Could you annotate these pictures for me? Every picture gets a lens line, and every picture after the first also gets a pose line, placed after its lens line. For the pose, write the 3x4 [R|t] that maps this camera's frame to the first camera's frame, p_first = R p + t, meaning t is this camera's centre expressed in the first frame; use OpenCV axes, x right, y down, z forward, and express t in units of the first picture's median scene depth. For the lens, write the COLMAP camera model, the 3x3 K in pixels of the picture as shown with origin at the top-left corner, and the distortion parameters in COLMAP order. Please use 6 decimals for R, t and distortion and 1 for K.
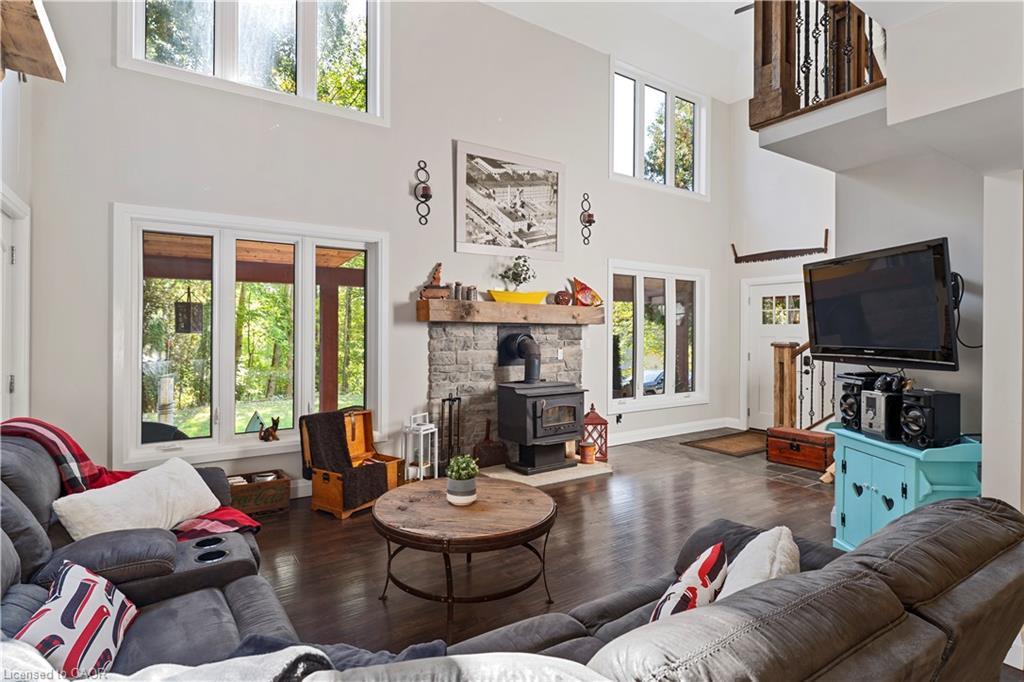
lens RADIAL K [[520.5, 0, 508.3], [0, 520.5, 332.0], [0, 0, 1]] dist [0.000926, 0.000123]
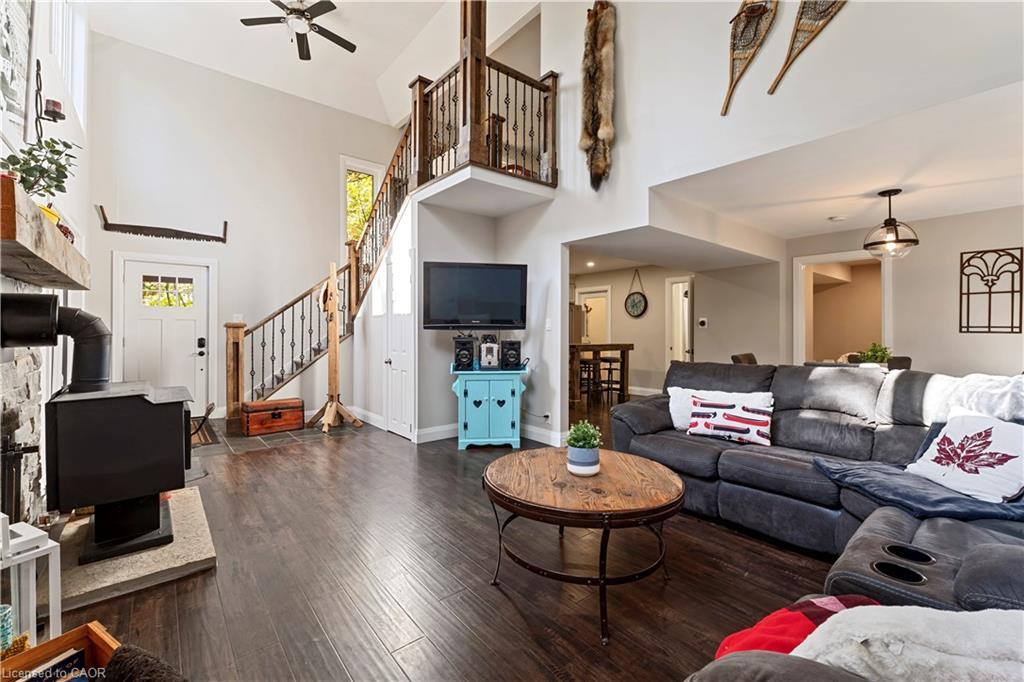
lens RADIAL K [[433.9, 0, 499.8], [0, 433.9, 328.7], [0, 0, 1]] dist [-0.000021, -0.000351]
pose [[-0.077643, -0.001817, 0.996980, -0.419326], [0.000926, 0.999998, 0.001894, 0.033530], [-0.996981, 0.001071, -0.077641, 0.596513]]
